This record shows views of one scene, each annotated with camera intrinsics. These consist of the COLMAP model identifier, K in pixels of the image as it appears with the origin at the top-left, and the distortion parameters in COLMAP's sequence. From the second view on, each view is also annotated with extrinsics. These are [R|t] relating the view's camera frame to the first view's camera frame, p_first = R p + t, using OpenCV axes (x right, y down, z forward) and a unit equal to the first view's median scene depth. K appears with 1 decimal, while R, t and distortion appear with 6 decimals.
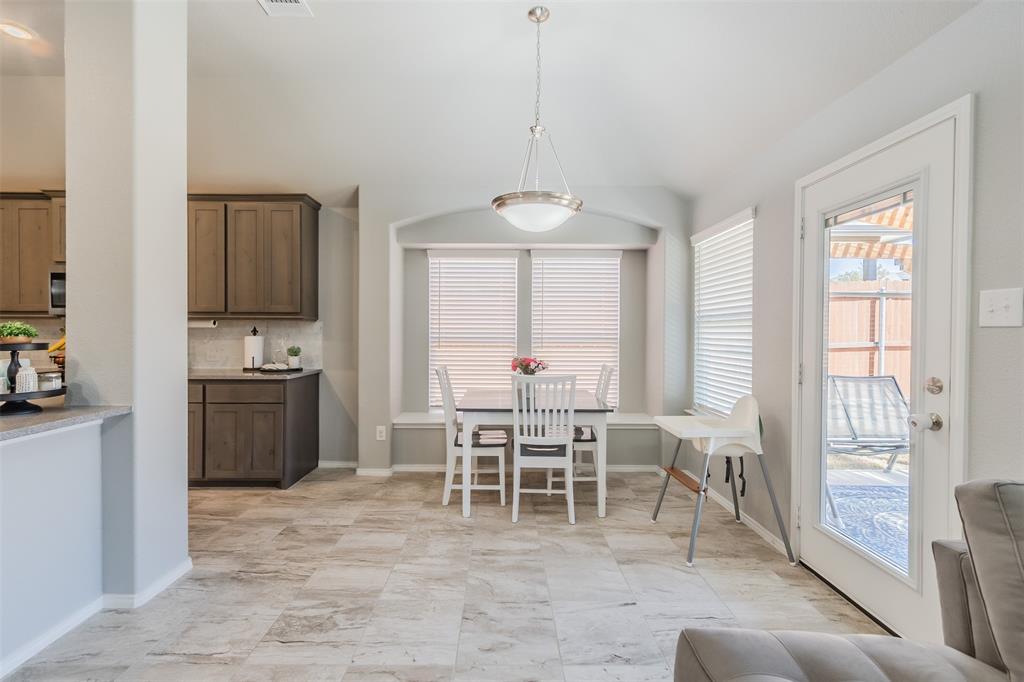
lens RADIAL K [[447.9, 0, 501.4], [0, 447.9, 337.9], [0, 0, 1]] dist [0.004347, -0.000692]
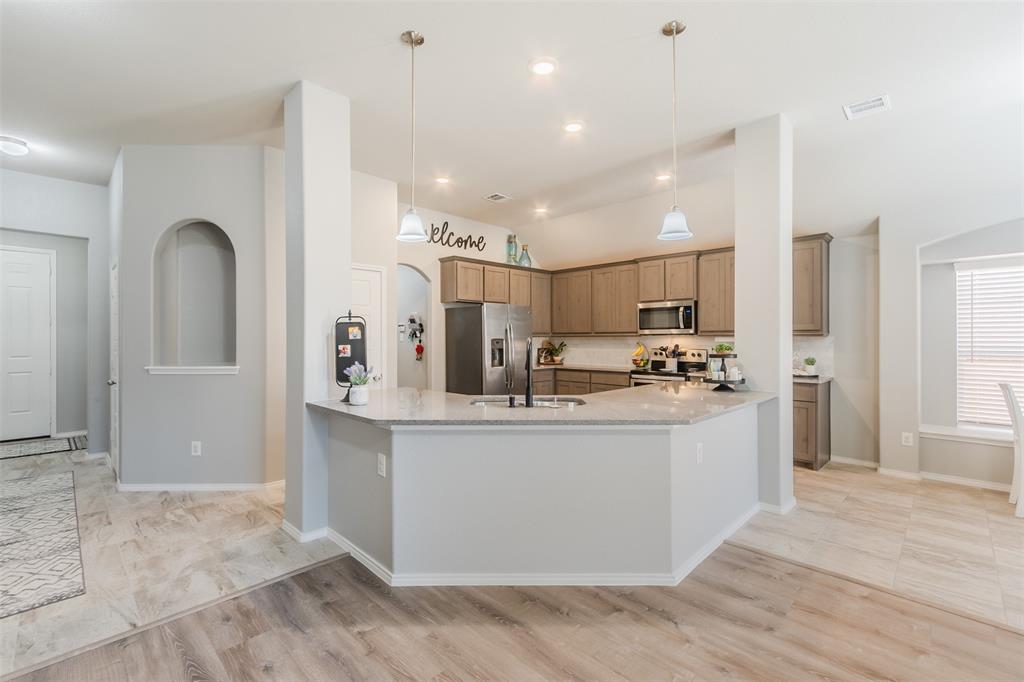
lens RADIAL K [[447.9, 0, 504.1], [0, 447.9, 337.6], [0, 0, 1]] dist [0.004347, -0.000692]
pose [[0.705596, -0.006042, -0.708589, -0.206838], [-0.005692, 0.999883, -0.014194, -0.013943], [0.708592, 0.014048, 0.705479, -0.519350]]
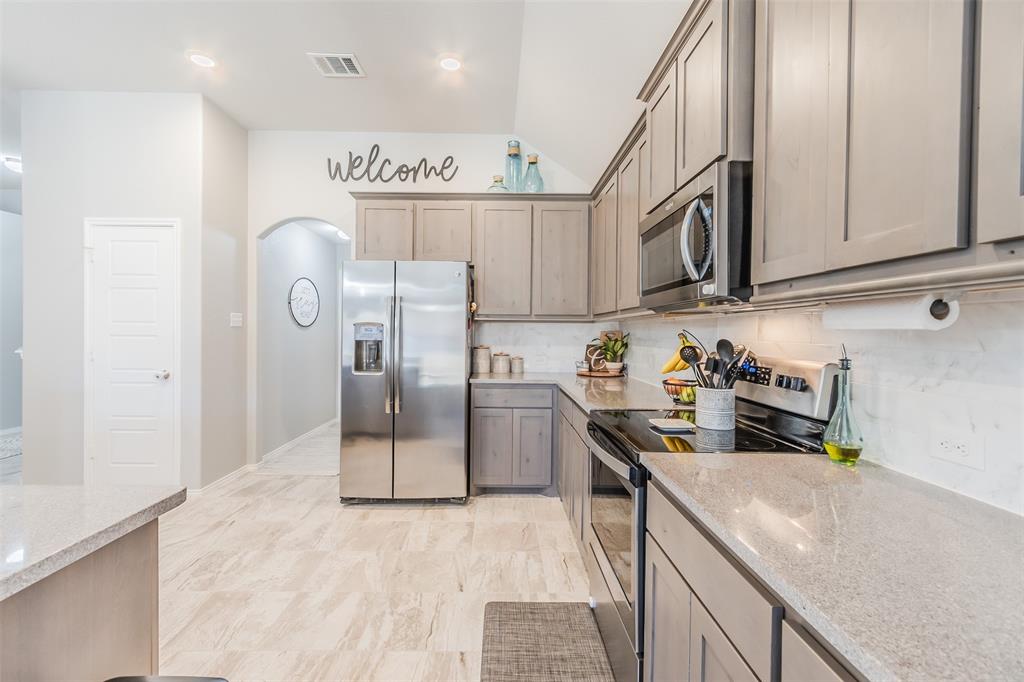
lens RADIAL K [[447.9, 0, 508.0], [0, 447.9, 334.5], [0, 0, 1]] dist [0.004347, -0.000692]
pose [[0.012184, 0.000825, -0.999925, -0.458873], [-0.023928, 0.999714, 0.000533, -0.016462], [0.999639, 0.023920, 0.012201, 0.869438]]
